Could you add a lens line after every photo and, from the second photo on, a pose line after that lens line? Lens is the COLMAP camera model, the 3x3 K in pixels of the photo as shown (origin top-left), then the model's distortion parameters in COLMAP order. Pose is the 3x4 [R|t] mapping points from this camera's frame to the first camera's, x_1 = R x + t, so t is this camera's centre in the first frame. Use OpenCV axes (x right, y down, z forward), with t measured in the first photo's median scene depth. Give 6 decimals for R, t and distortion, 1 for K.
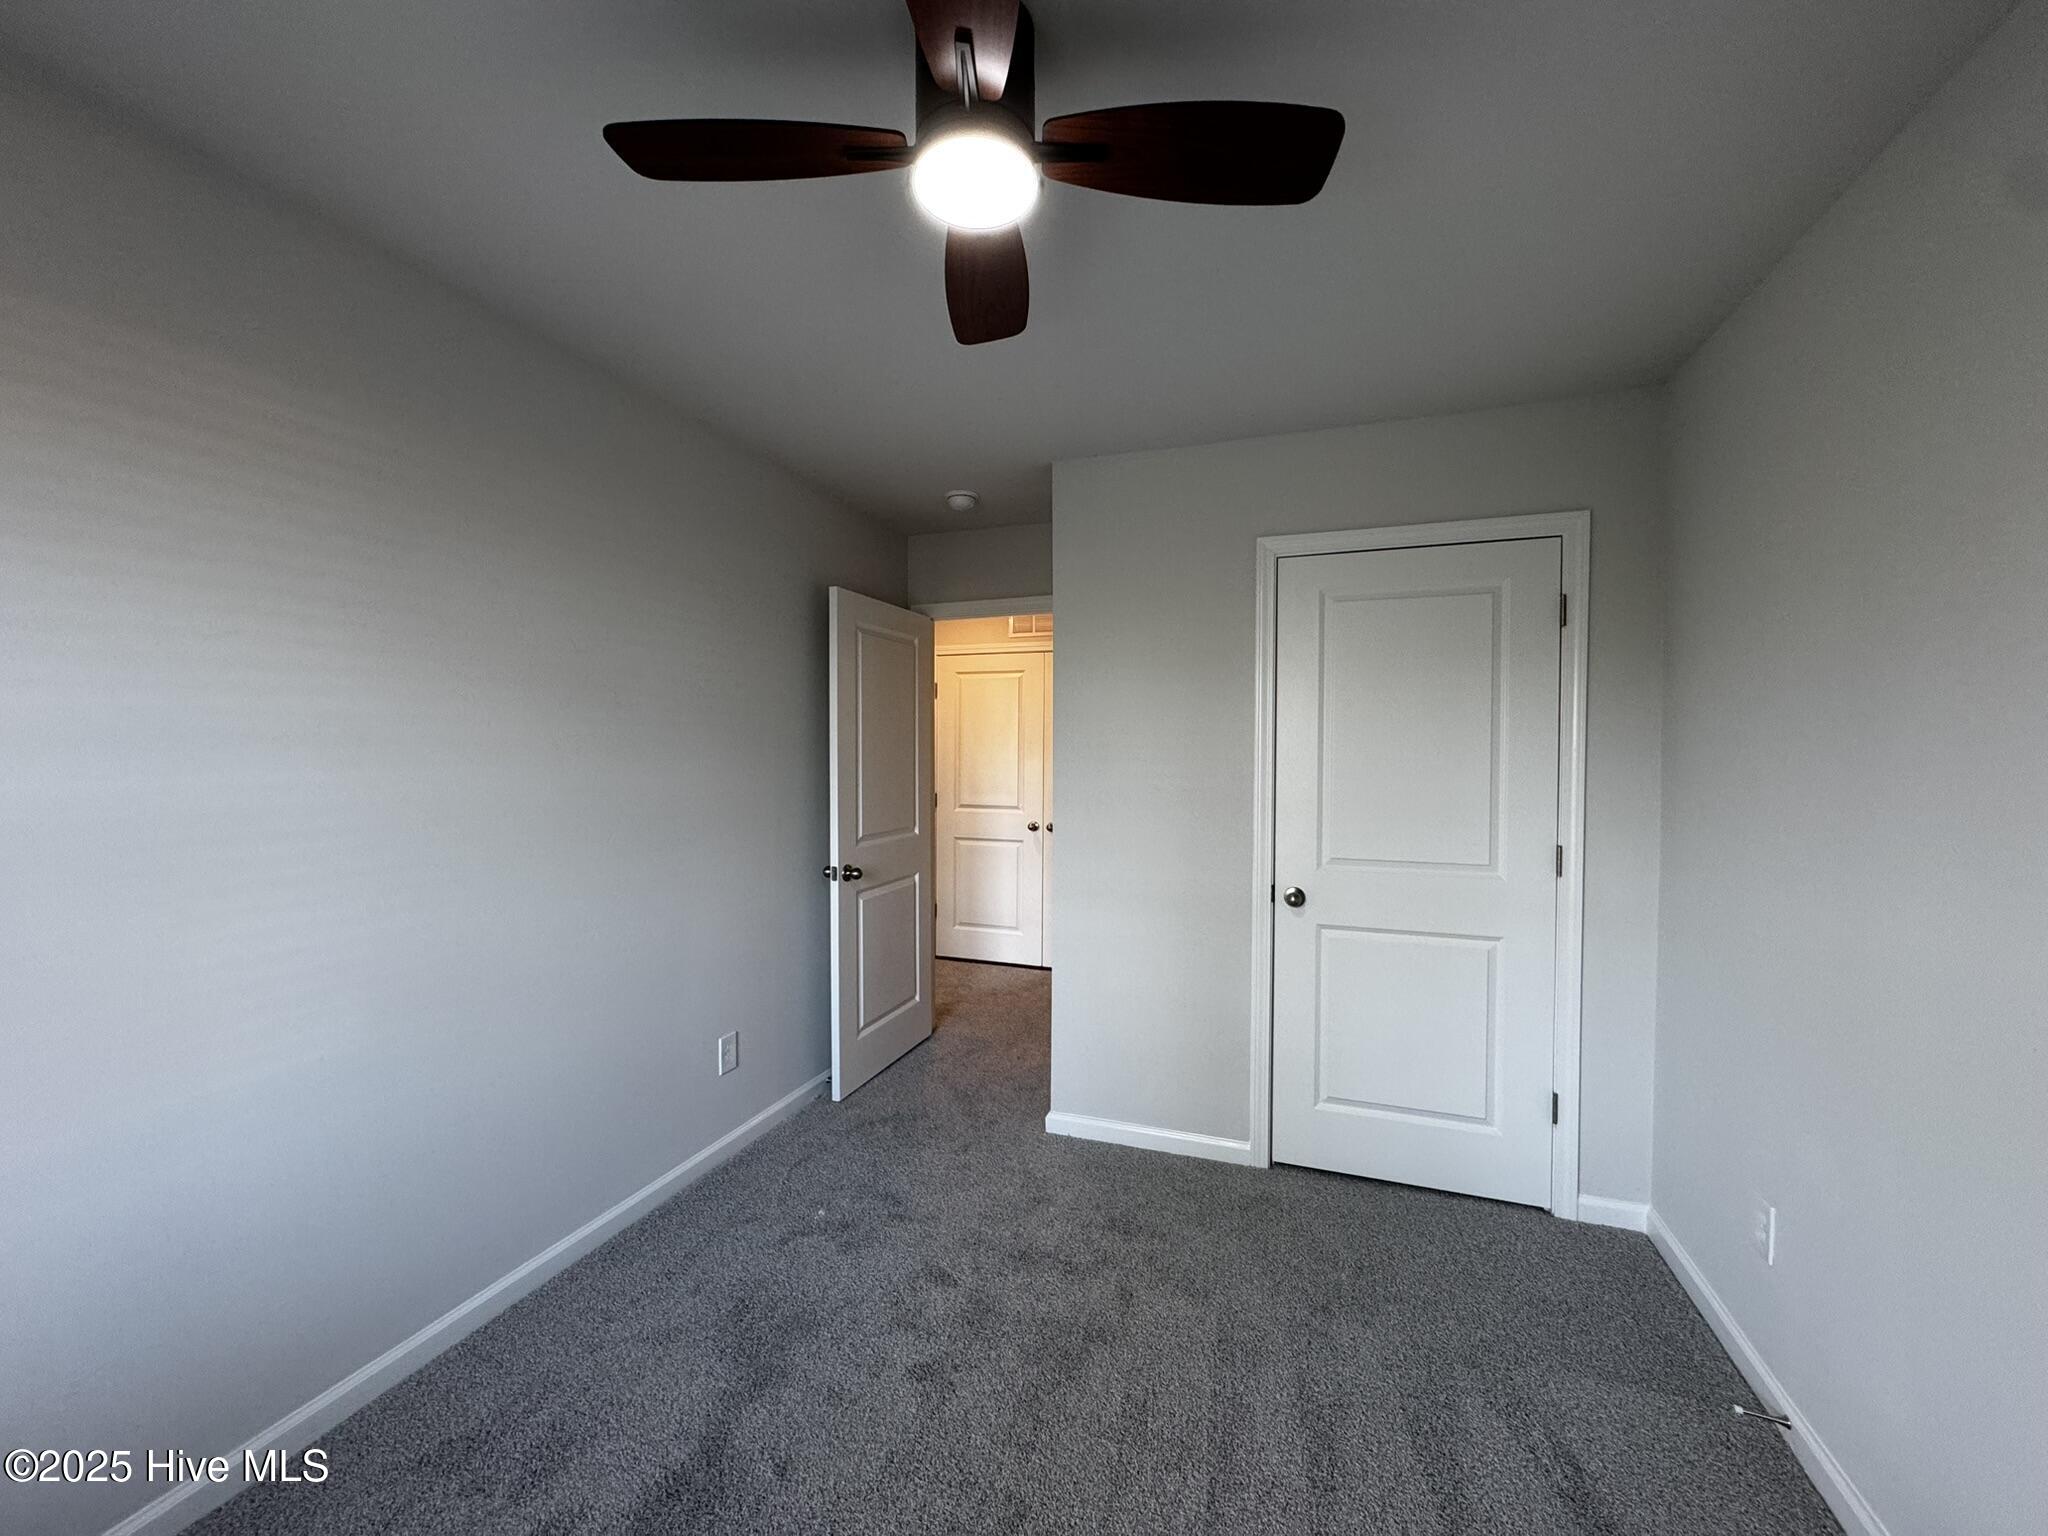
lens RADIAL K [[819.1, 0, 1024.1], [0, 819.1, 774.3], [0, 0, 1]] dist [-0.001717, 0.000238]
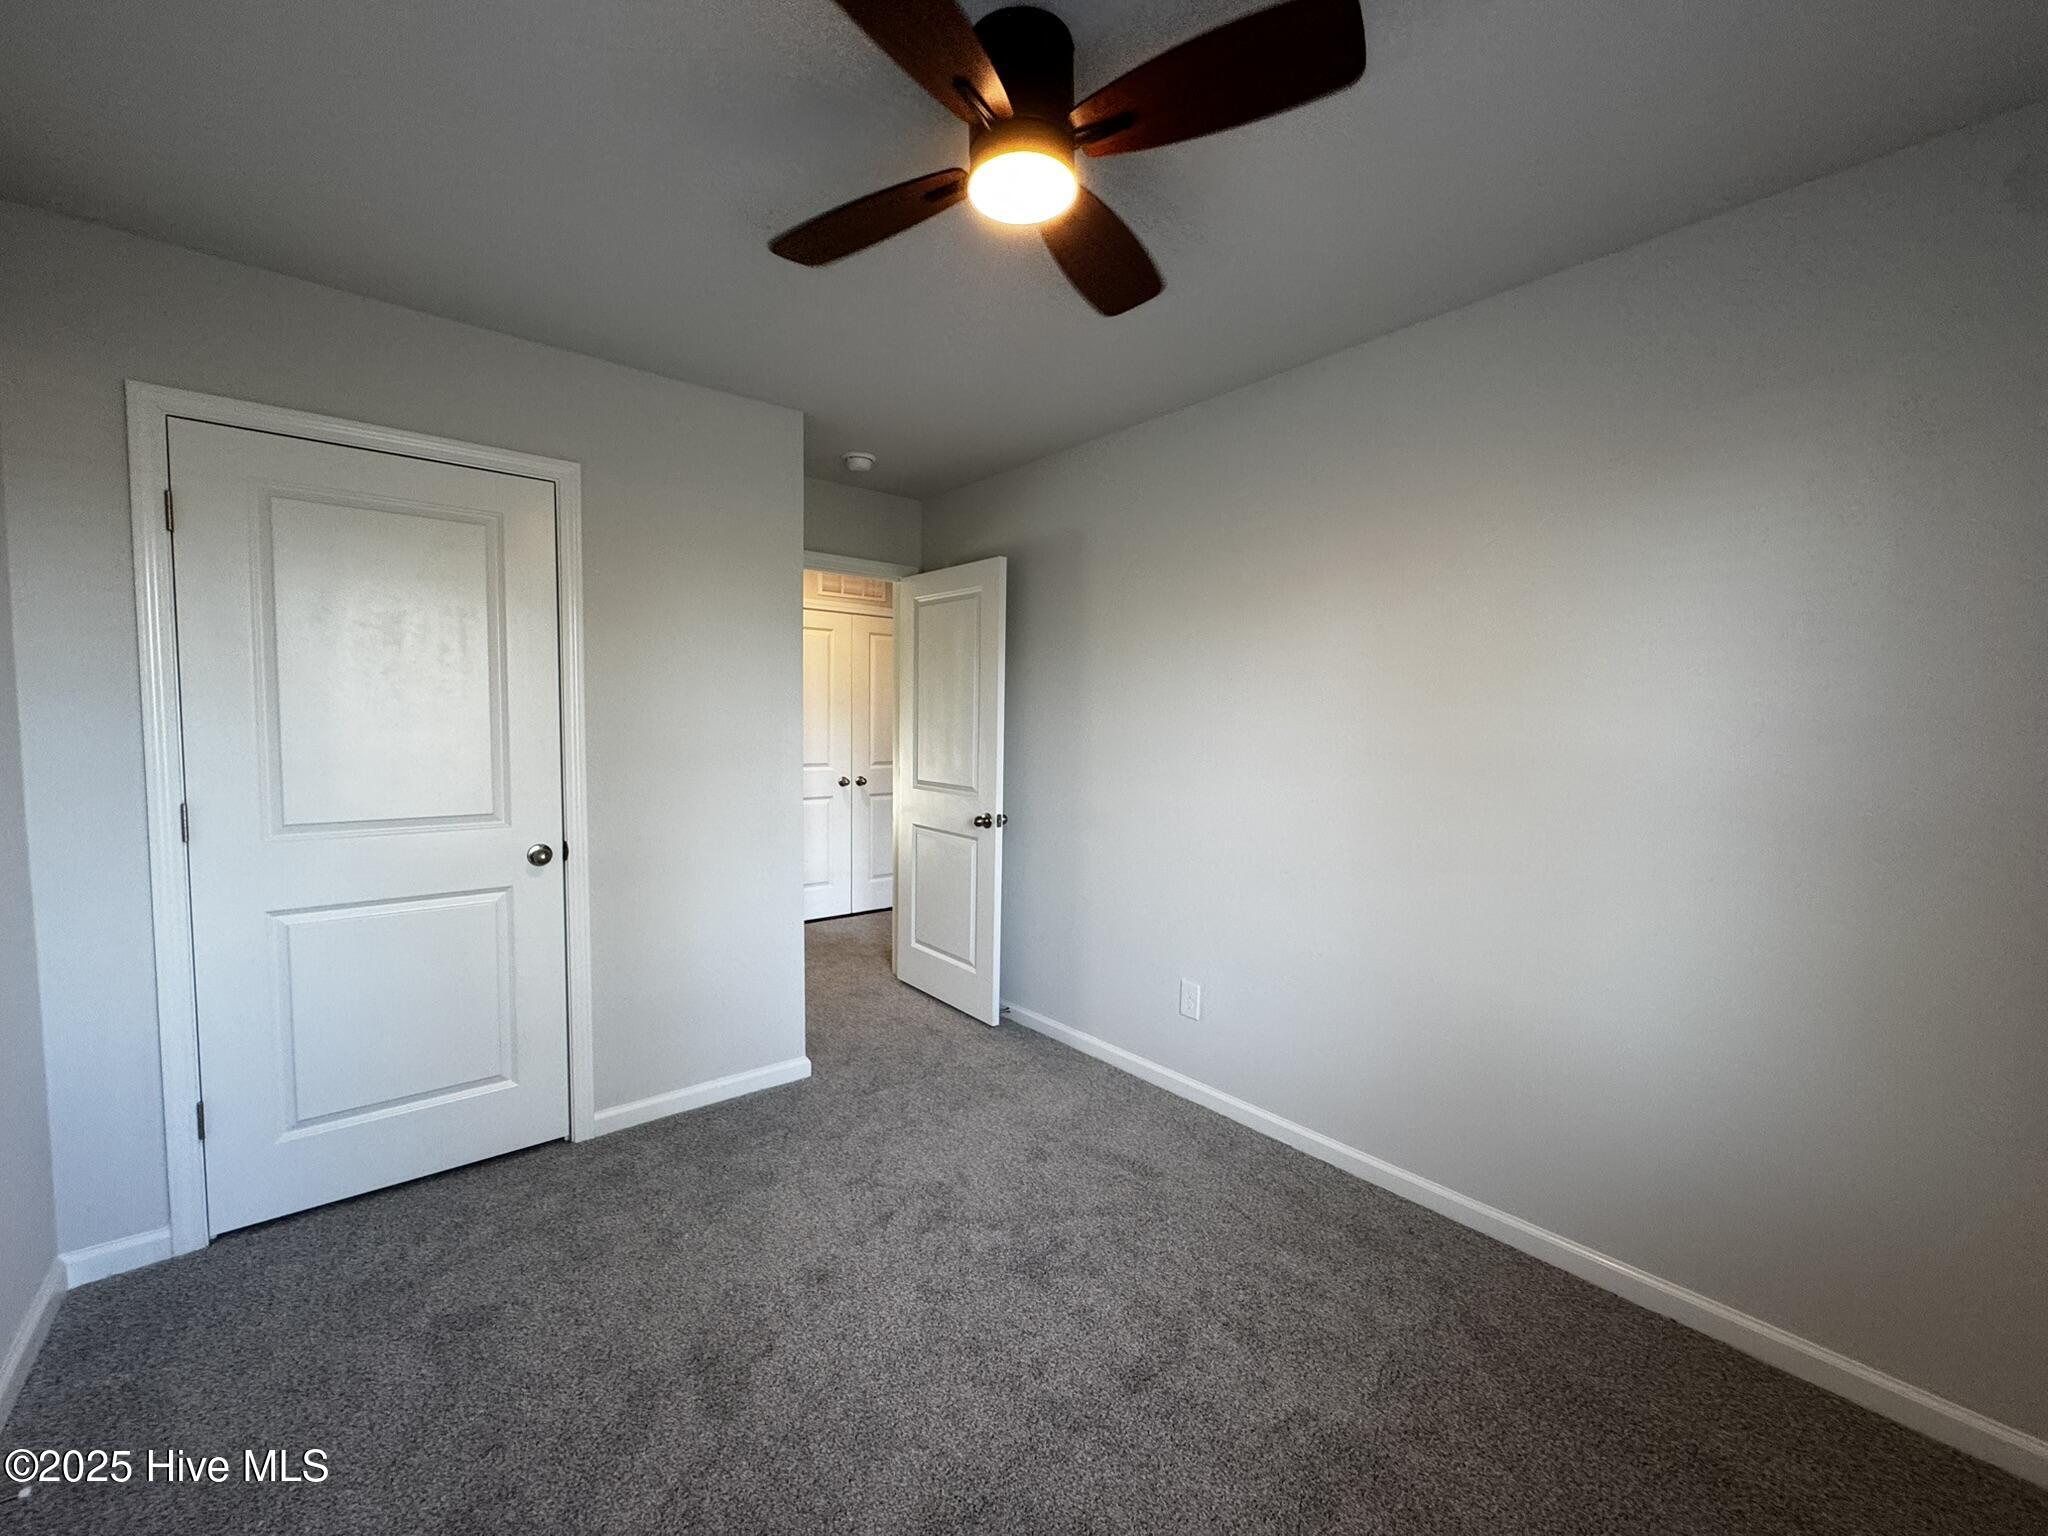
lens RADIAL K [[819.1, 0, 1031.6], [0, 819.1, 768.3], [0, 0, 1]] dist [-0.001717, 0.000238]
pose [[0.486498, -0.044466, 0.872549, -0.780432], [-0.004302, 0.998570, 0.053286, -0.009669], [-0.873671, -0.029677, 0.485611, 0.286164]]
